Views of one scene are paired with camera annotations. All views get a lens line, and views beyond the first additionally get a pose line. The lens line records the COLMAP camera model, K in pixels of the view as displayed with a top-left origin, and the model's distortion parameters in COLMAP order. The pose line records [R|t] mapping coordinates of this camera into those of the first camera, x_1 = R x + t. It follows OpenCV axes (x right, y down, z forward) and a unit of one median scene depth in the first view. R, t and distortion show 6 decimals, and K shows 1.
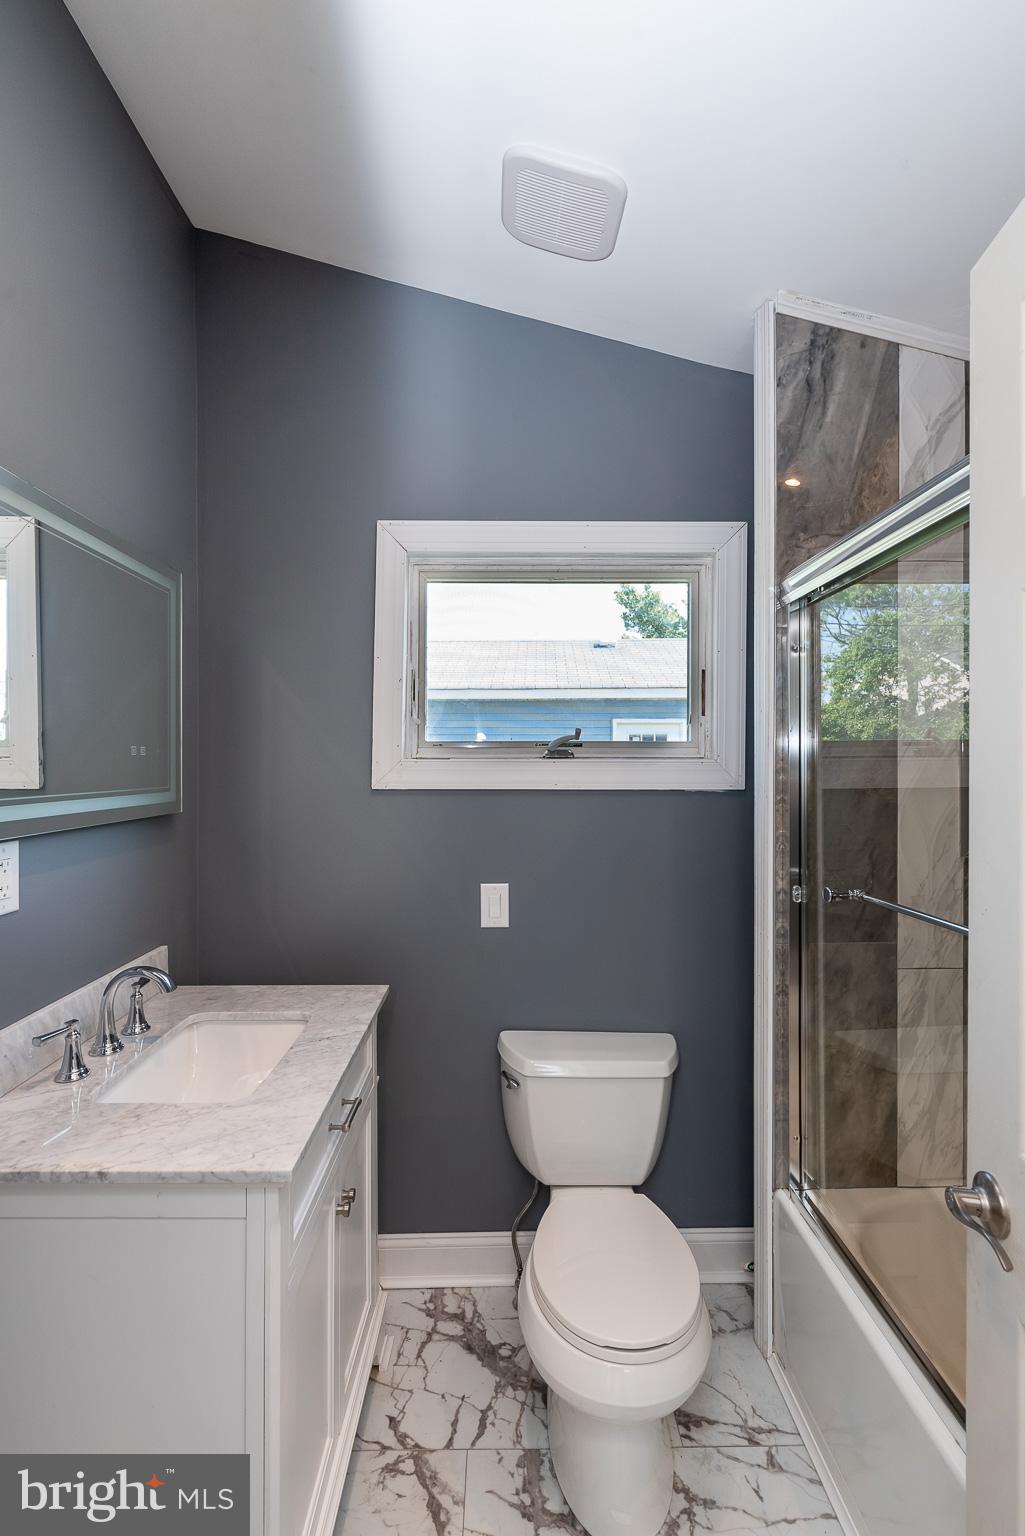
lens RADIAL K [[660.1, 0, 489.8], [0, 660.1, 769.1], [0, 0, 1]] dist [0.003681, -0.000889]
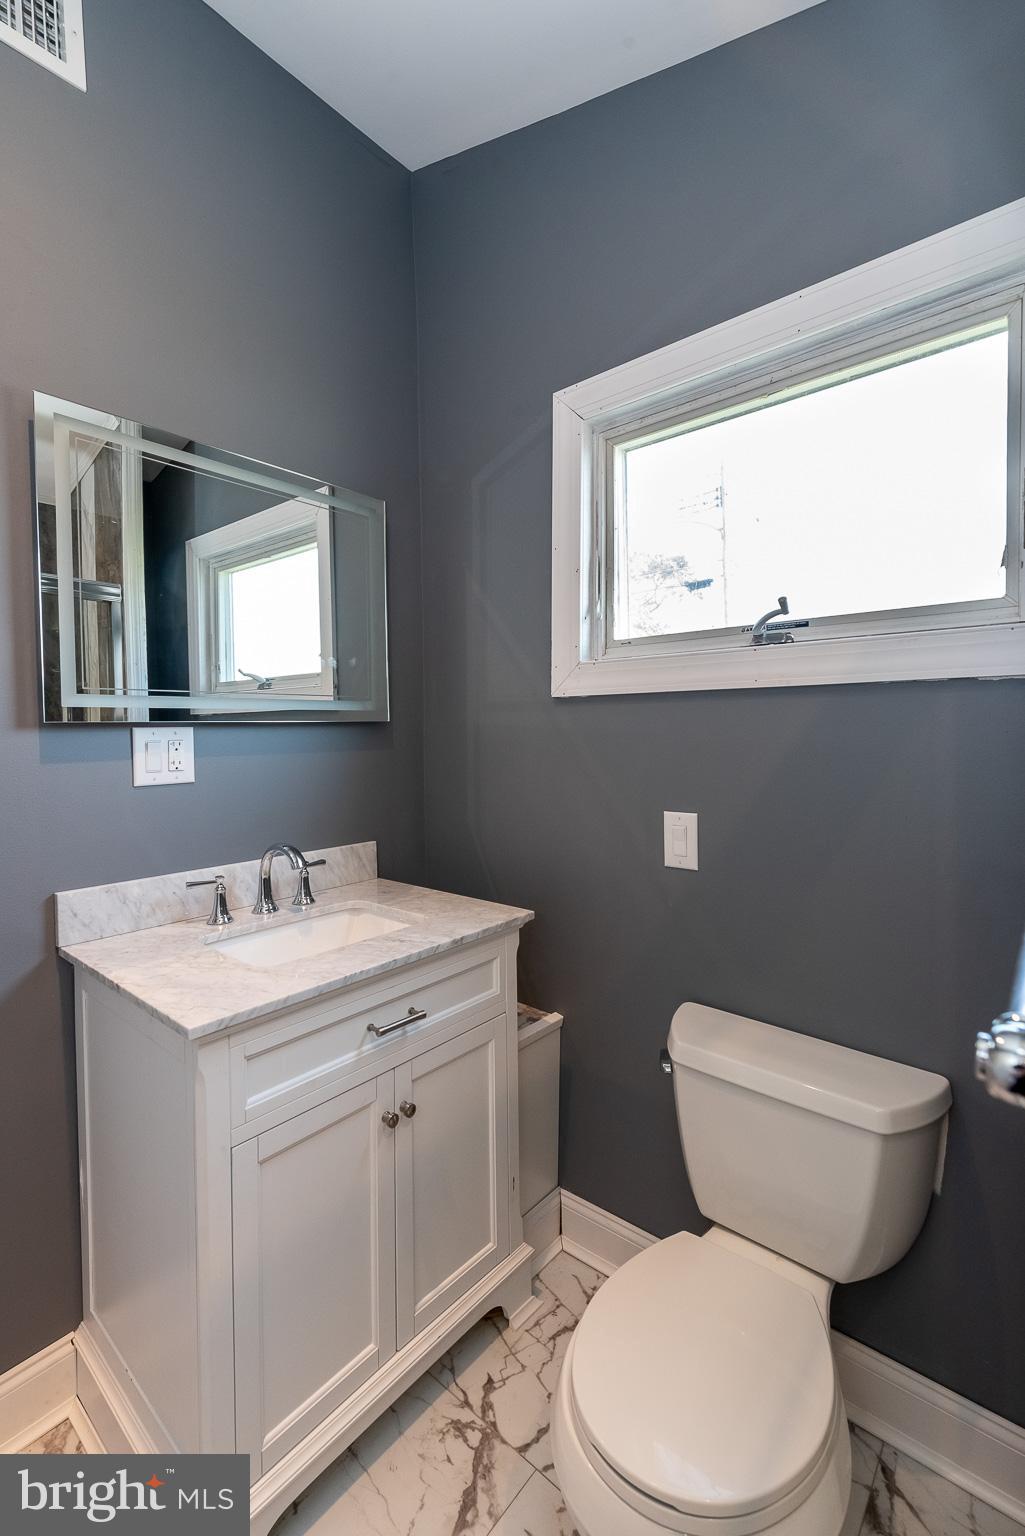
lens RADIAL K [[660.1, 0, 510.4], [0, 660.1, 743.1], [0, 0, 1]] dist [0.003681, -0.000889]
pose [[0.763665, 0.008104, -0.645562, 0.467361], [0.004732, 0.999824, 0.018148, 0.099194], [0.645596, -0.016914, 0.763492, 0.356254]]
